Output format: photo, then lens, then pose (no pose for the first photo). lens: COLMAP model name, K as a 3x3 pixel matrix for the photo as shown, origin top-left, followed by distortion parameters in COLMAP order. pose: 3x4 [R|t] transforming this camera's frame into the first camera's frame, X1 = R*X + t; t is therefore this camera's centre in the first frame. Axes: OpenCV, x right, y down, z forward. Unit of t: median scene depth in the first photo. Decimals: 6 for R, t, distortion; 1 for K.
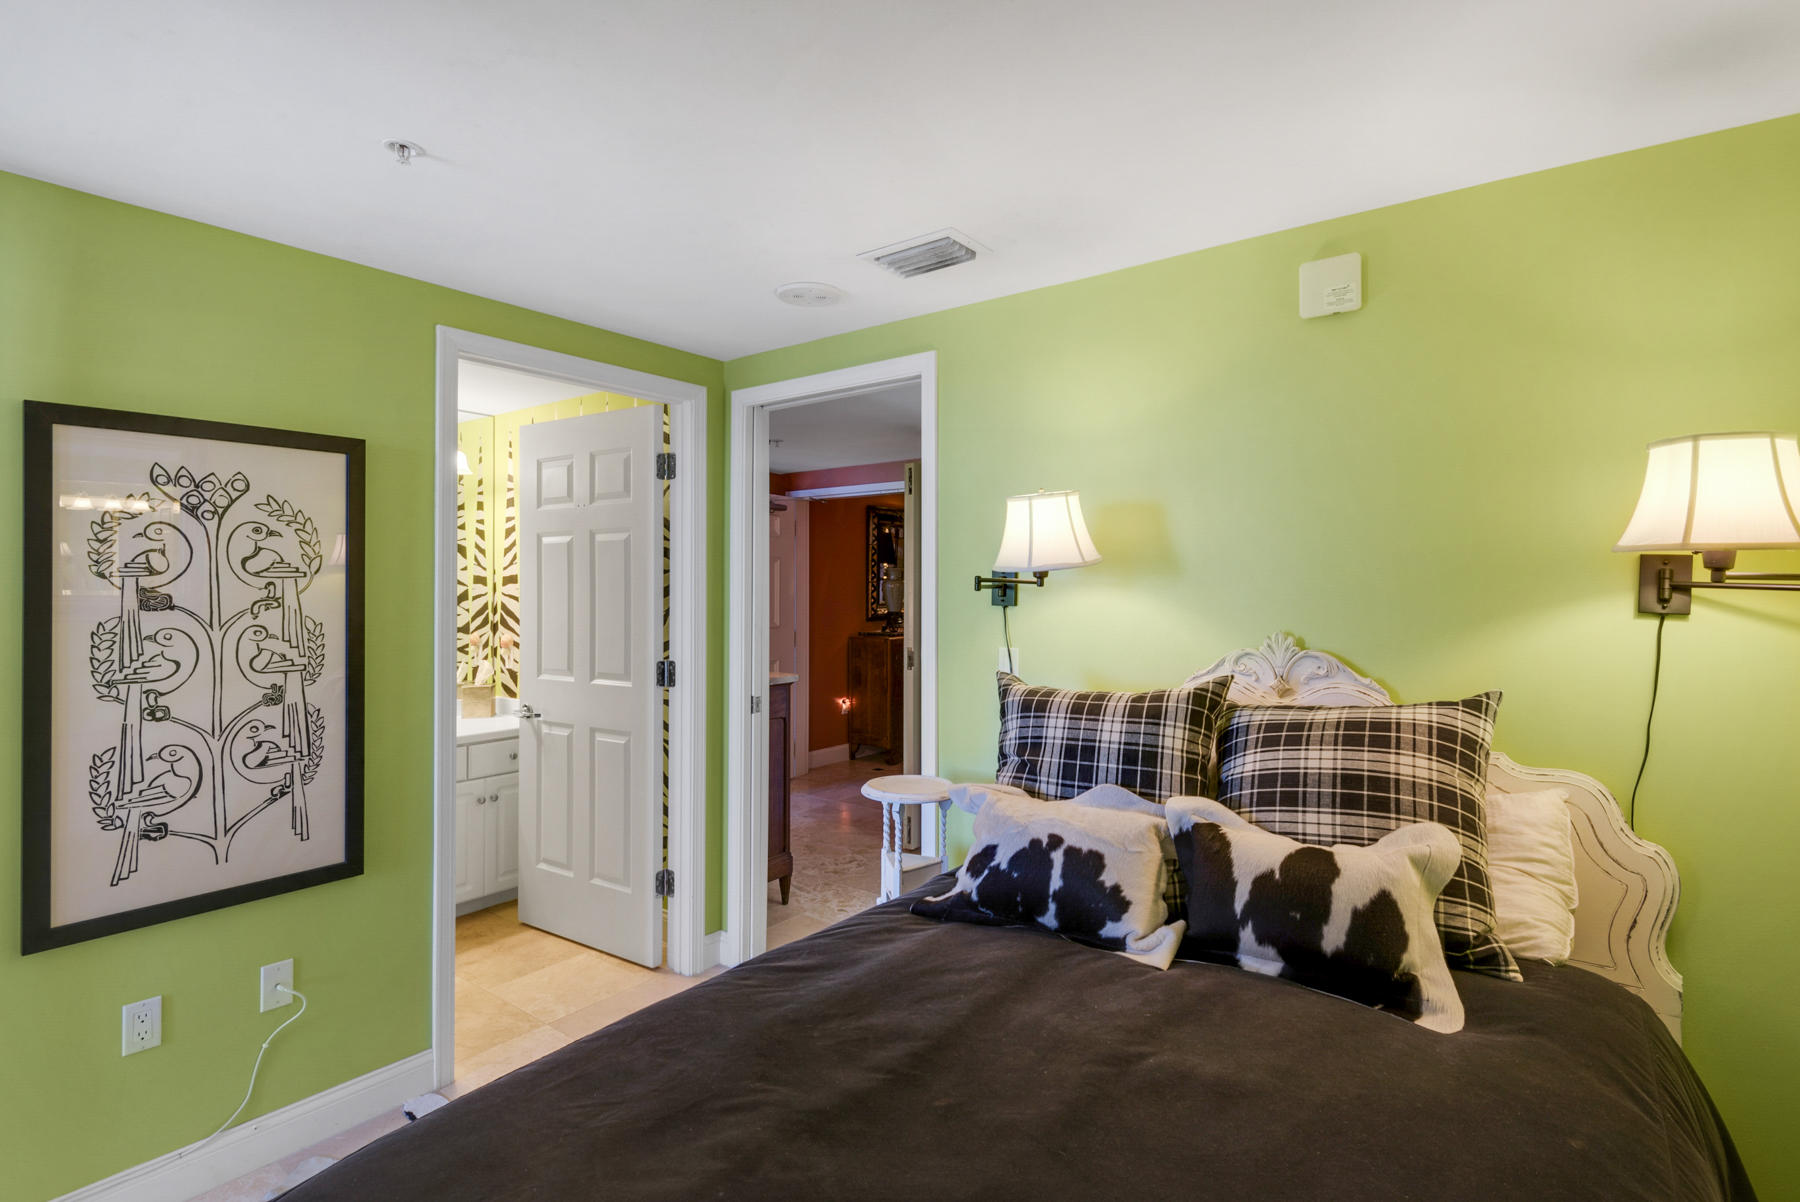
lens RADIAL K [[855.1, 0, 902.0], [0, 855.1, 588.8], [0, 0, 1]] dist [0.018356, -0.014309]
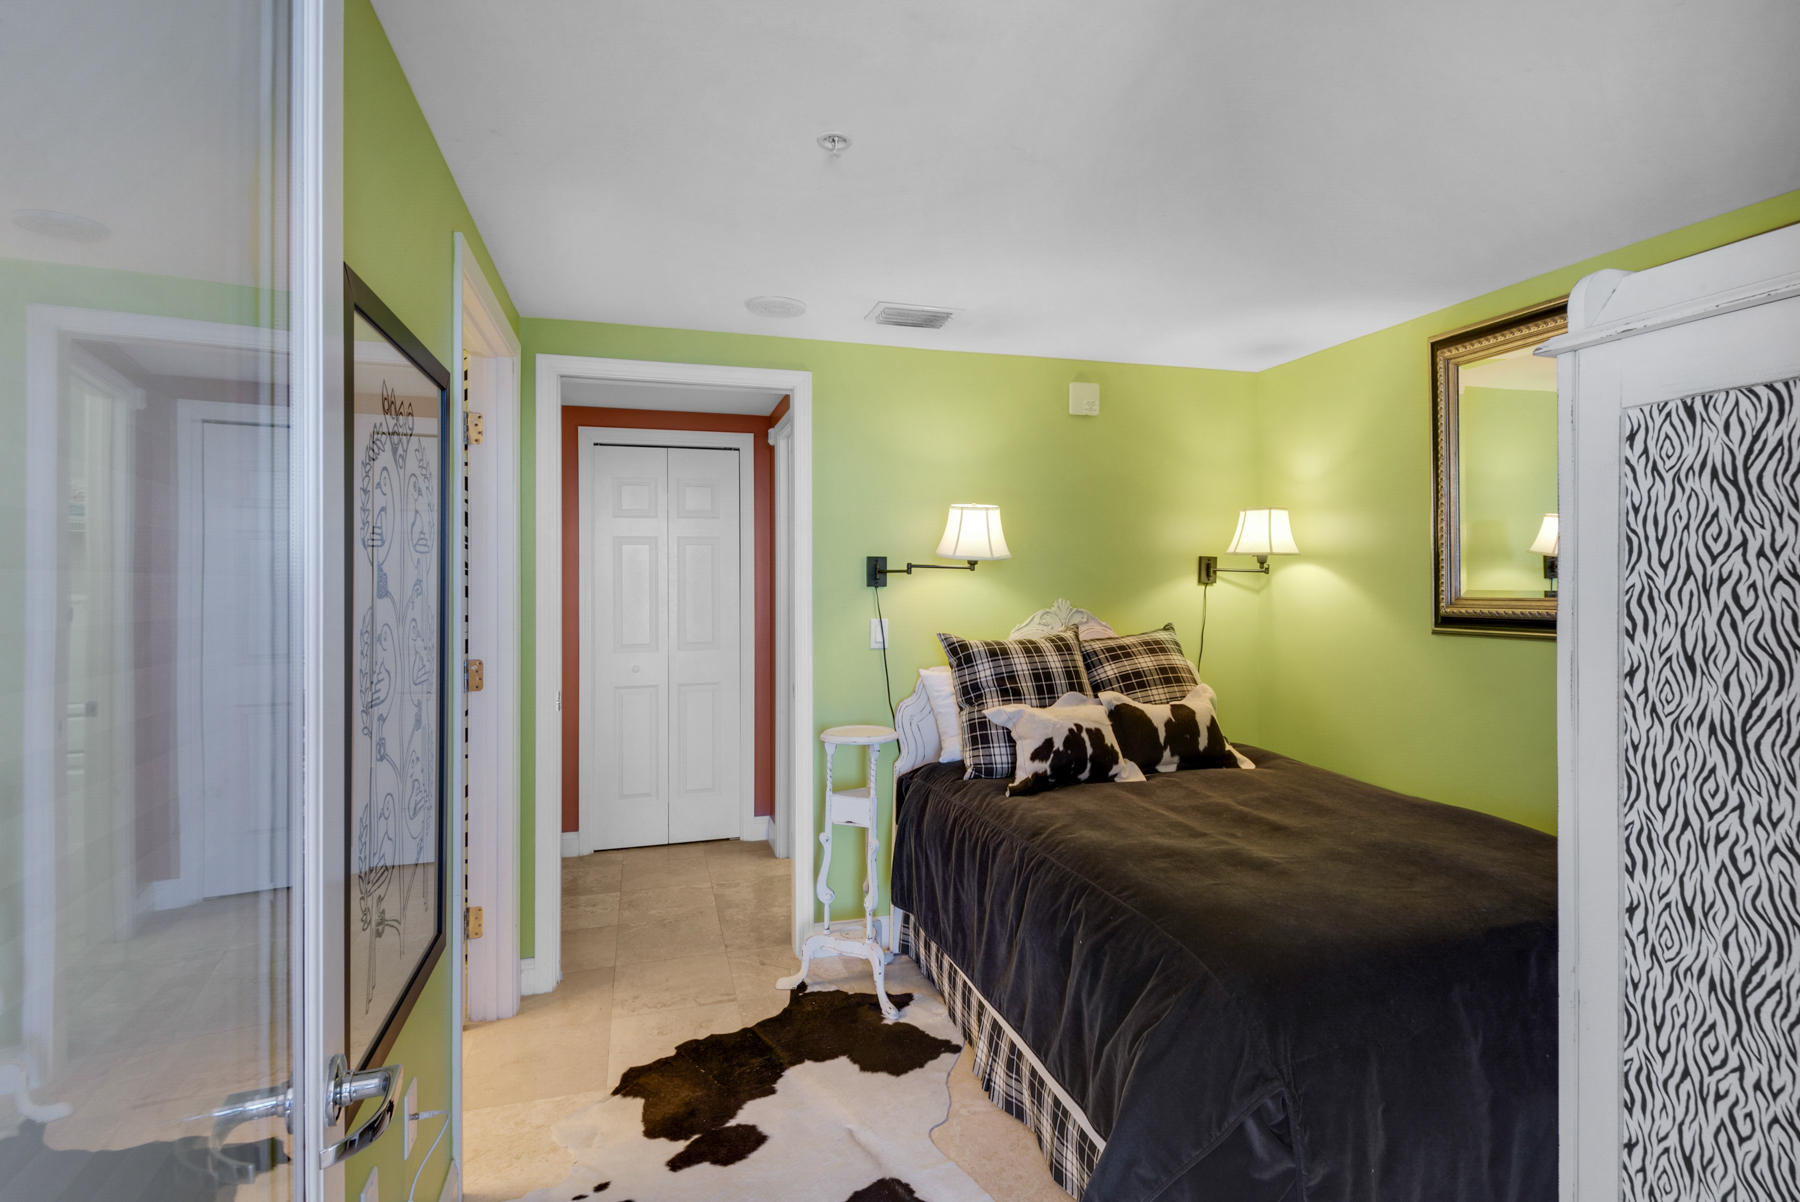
lens RADIAL K [[900.0, 0, 892.1], [0, 900.0, 567.5], [0, 0, 1]] dist [0.024523, -0.017702]
pose [[0.589004, 0.006397, 0.808105, -1.415243], [0.006084, 0.999905, -0.012350, 0.012512], [-0.808107, 0.012190, 0.588909, 0.282214]]
